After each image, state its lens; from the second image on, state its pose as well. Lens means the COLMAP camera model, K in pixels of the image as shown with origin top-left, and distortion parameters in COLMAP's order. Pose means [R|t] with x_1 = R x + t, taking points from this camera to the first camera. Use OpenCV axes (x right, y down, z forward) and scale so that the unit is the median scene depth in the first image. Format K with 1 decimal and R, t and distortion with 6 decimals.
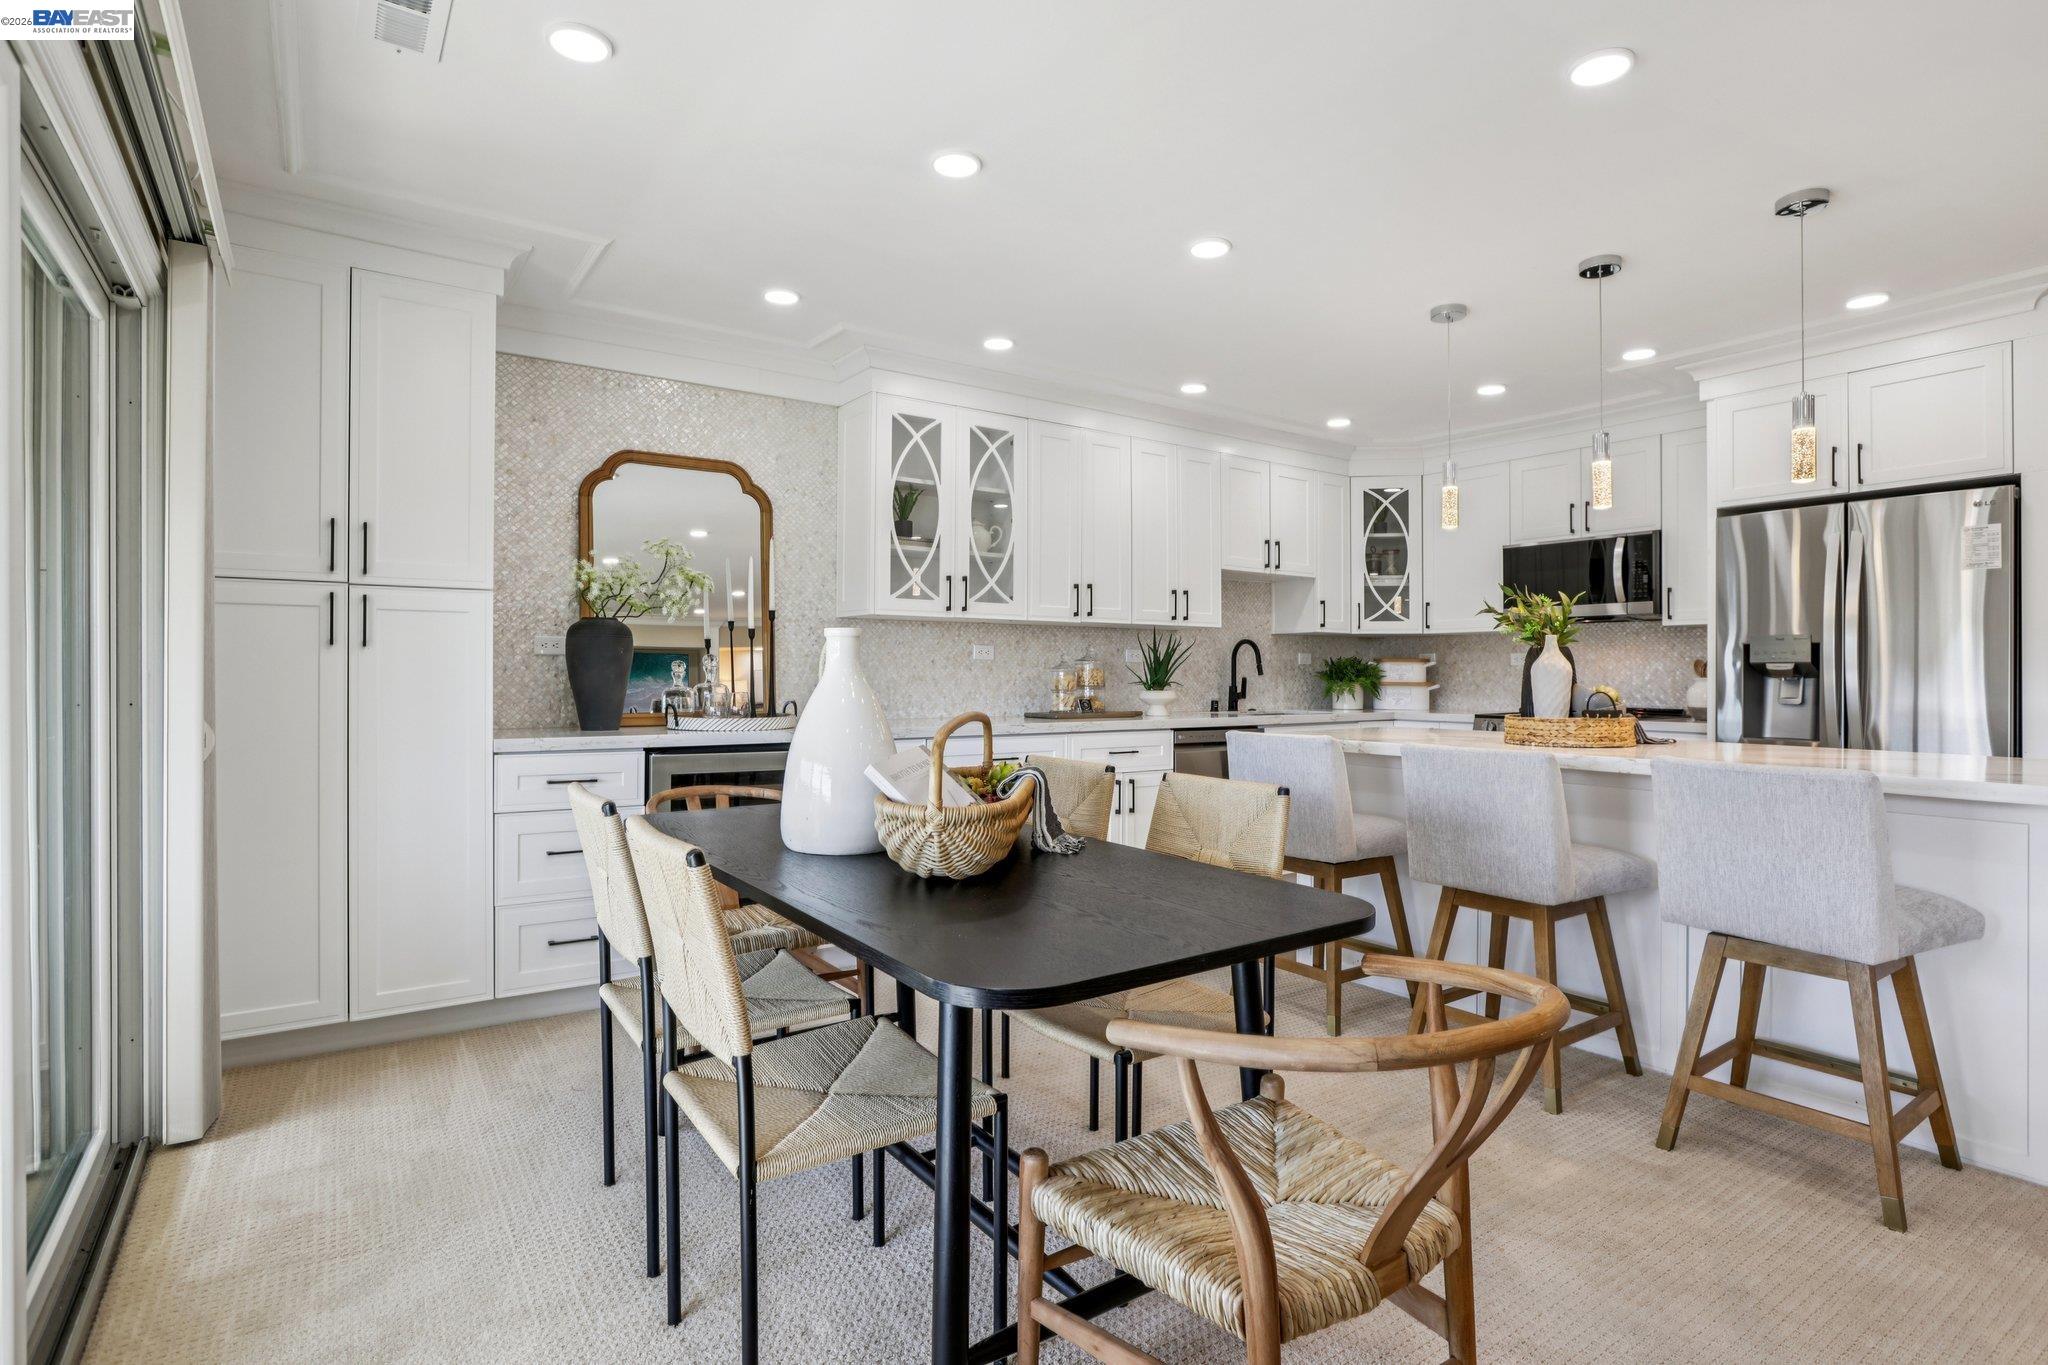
lens RADIAL K [[1057.6, 0, 1022.8], [0, 1057.6, 665.2], [0, 0, 1]] dist [-0.031321, 0.007841]
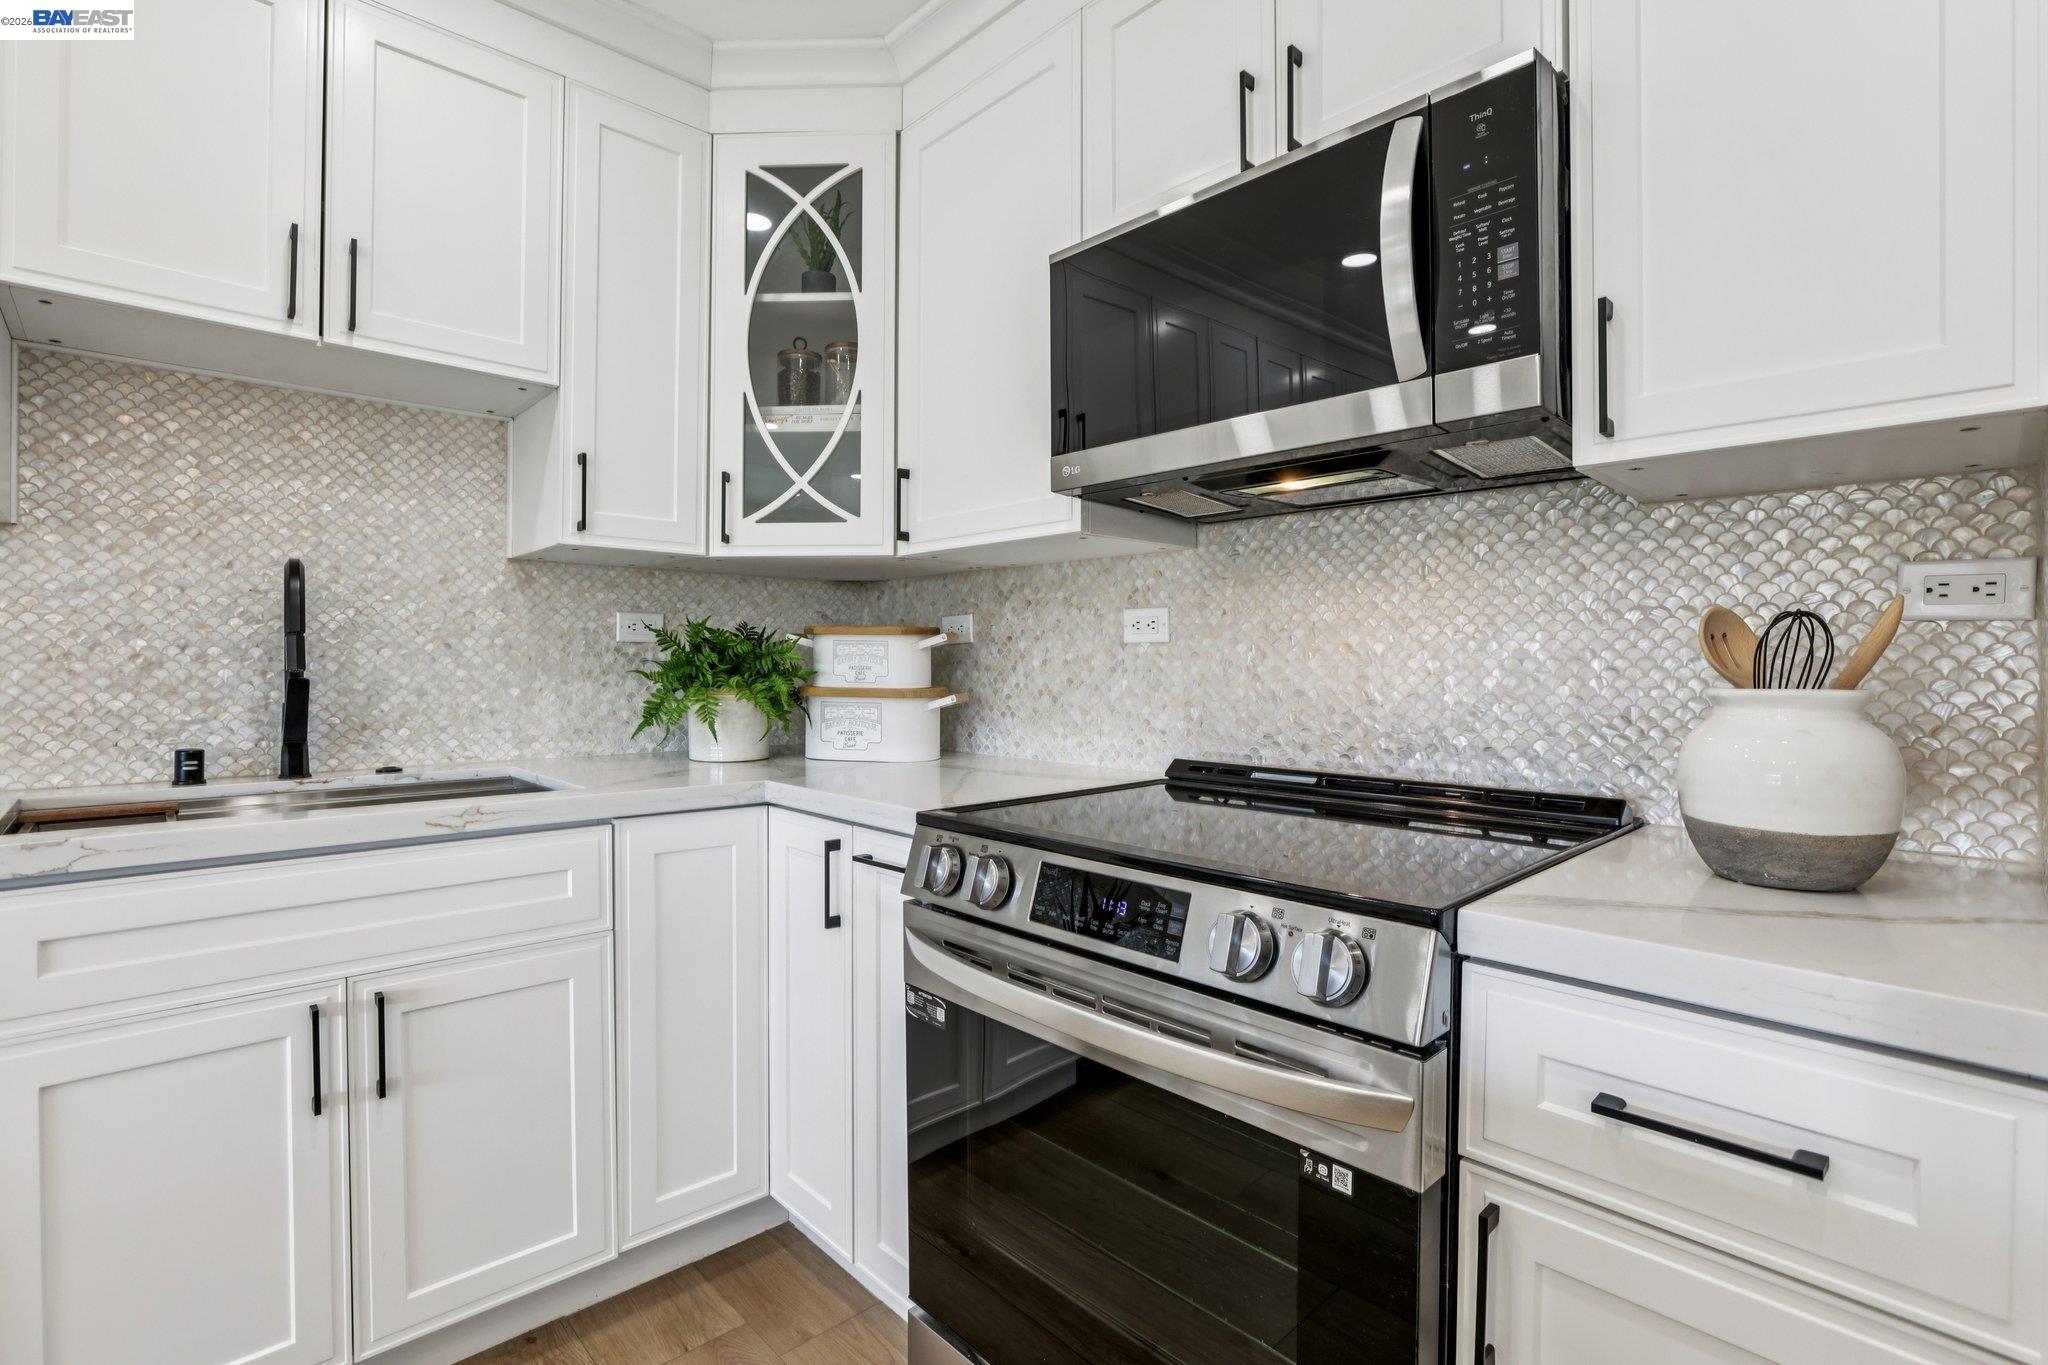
lens RADIAL K [[941.2, 0, 1018.7], [0, 941.2, 667.1], [0, 0, 1]] dist [-0.036791, 0.009396]
pose [[0.991772, 0.000938, 0.128014, 0.433568], [-0.002437, 0.999930, 0.011553, 0.005008], [-0.127994, -0.011770, 0.991705, 0.761242]]
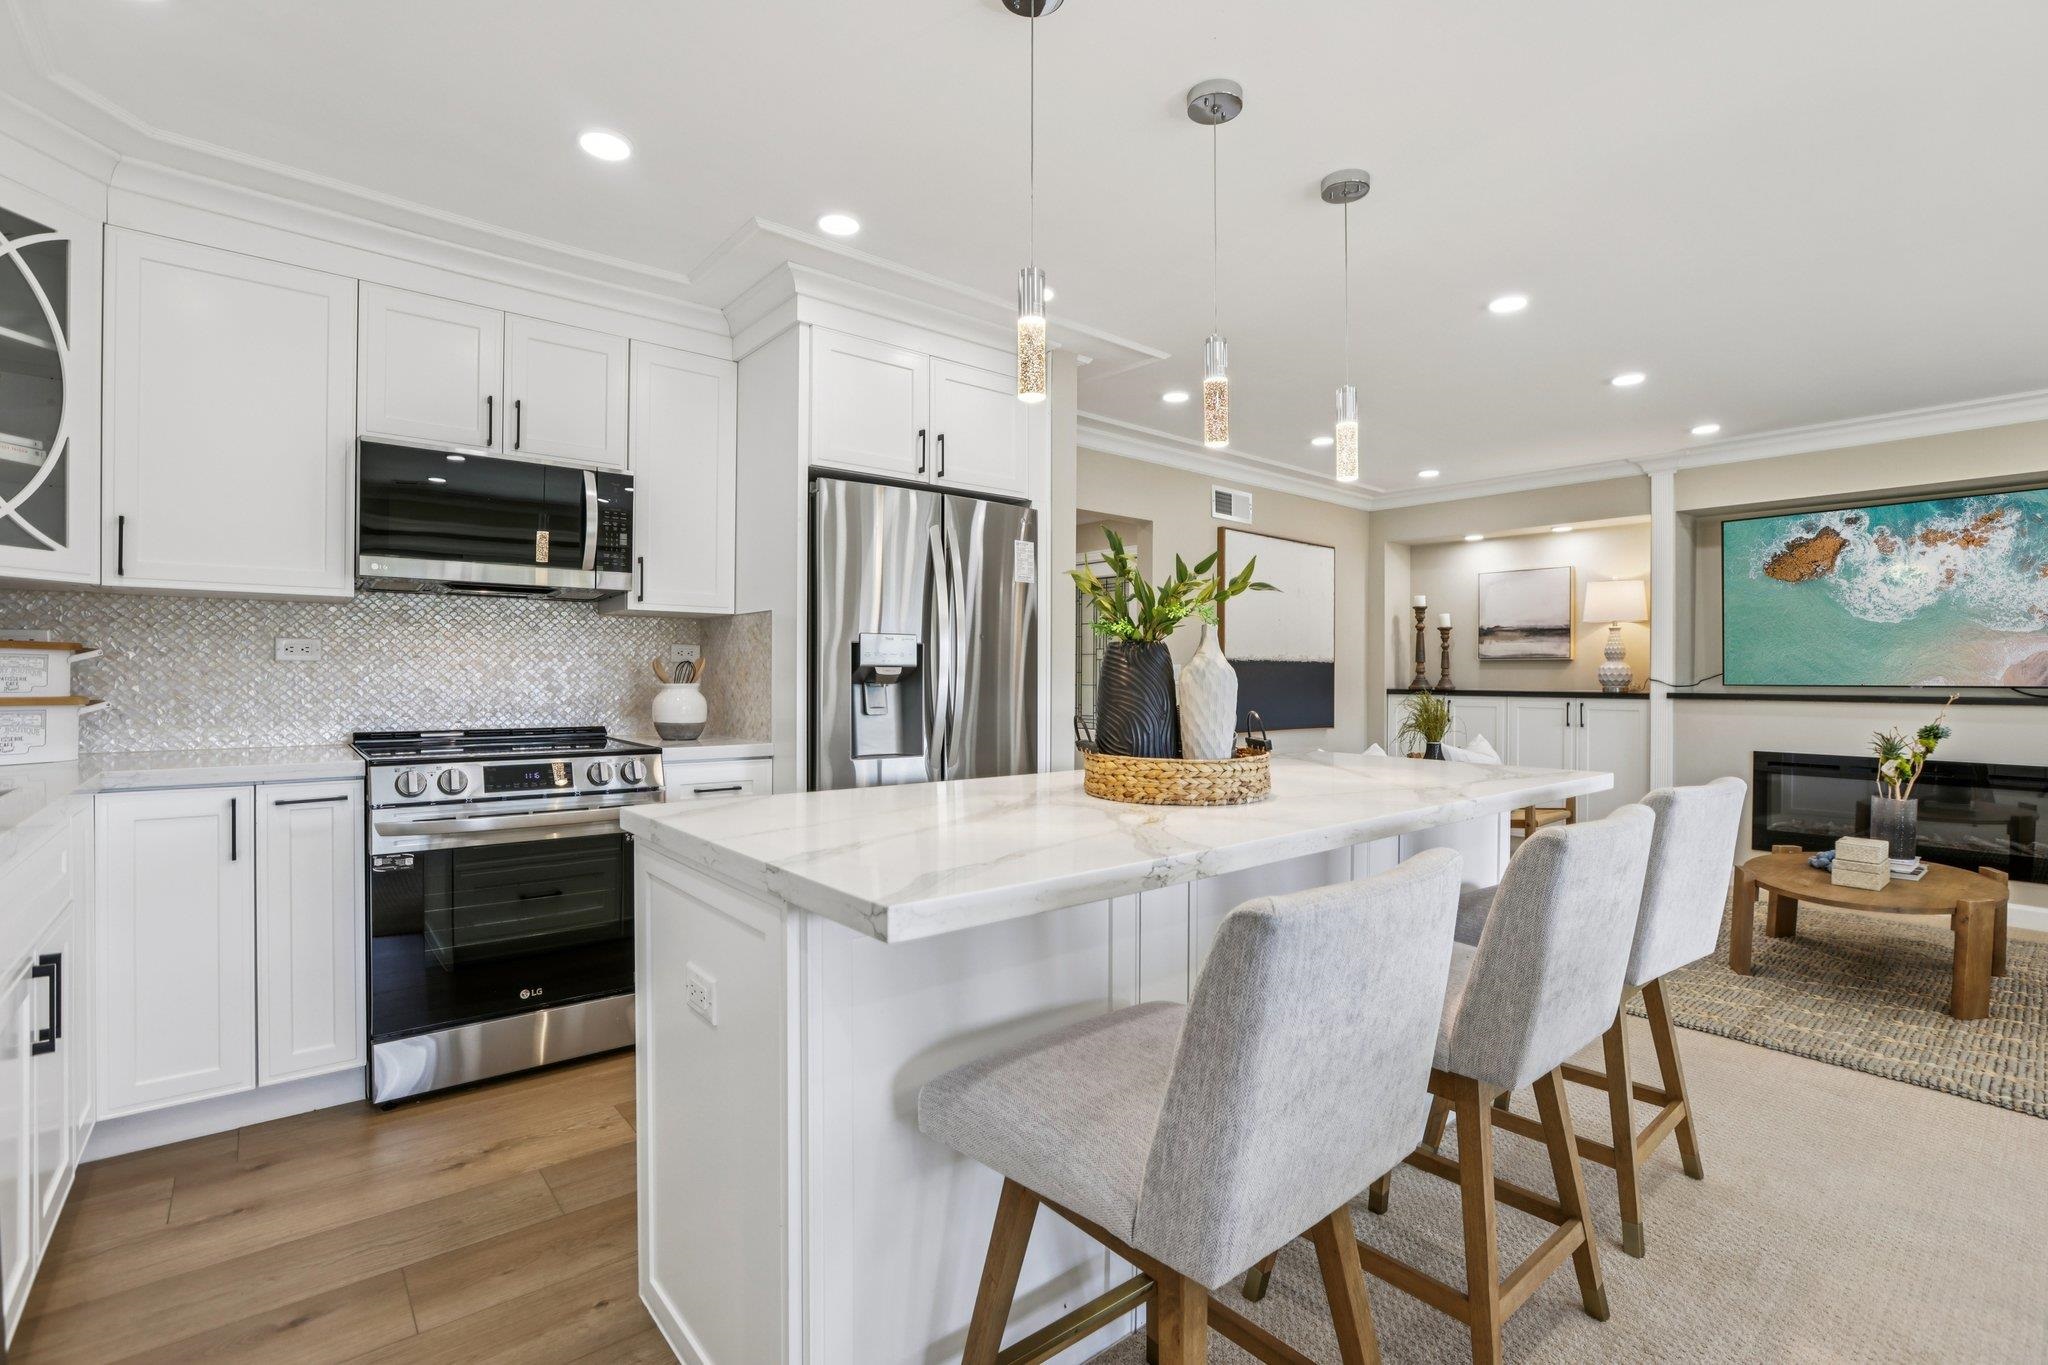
lens RADIAL K [[926.5, 0, 1031.8], [0, 926.5, 680.1], [0, 0, 1]] dist [-0.022124, 0.002893]
pose [[-0.089100, -0.008168, 0.995989, -0.031893], [-0.013619, 0.999883, 0.006982, 0.001351], [-0.995930, -0.012942, -0.089200, 0.739062]]
